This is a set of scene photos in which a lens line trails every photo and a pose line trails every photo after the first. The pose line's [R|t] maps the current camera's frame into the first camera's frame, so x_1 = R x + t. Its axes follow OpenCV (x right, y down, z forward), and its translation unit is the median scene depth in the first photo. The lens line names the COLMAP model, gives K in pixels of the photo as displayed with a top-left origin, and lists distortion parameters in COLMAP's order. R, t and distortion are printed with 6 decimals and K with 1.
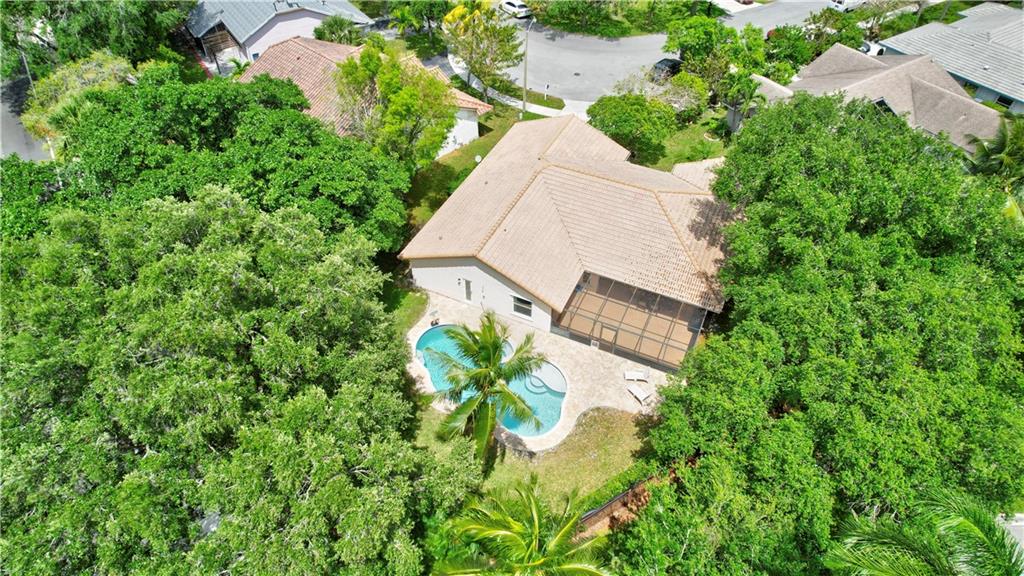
lens RADIAL K [[649.1, 0, 510.4], [0, 649.1, 290.3], [0, 0, 1]] dist [-0.037484, 0.000756]
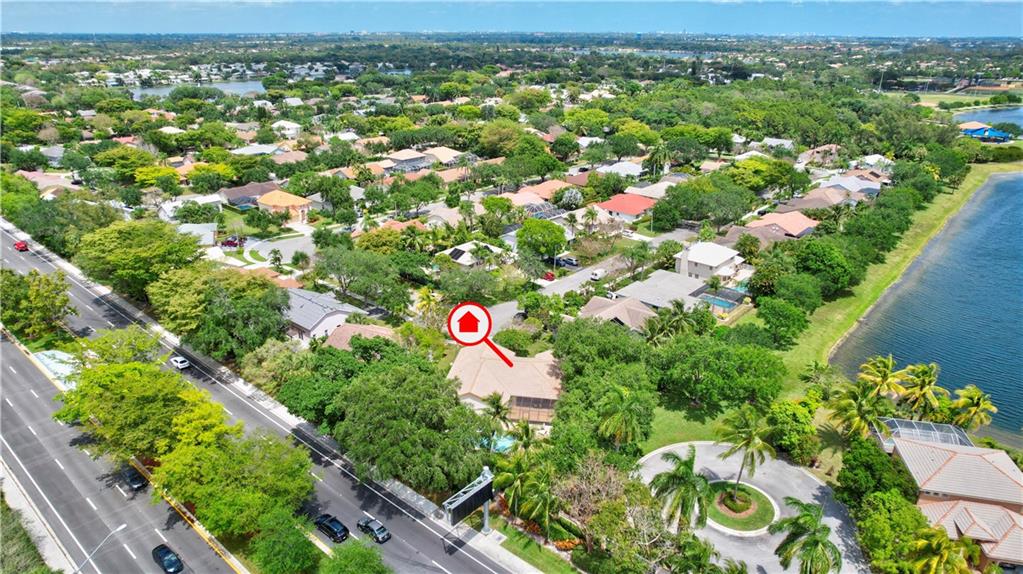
lens RADIAL K [[648.5, 0, 511.1], [0, 648.5, 288.3], [0, 0, 1]] dist [-0.037484, 0.000756]
pose [[0.962009, -0.106965, 0.251190, -0.318508], [0.195661, 0.911777, -0.361080, 0.337480], [-0.190407, 0.396510, 0.898067, -0.956466]]
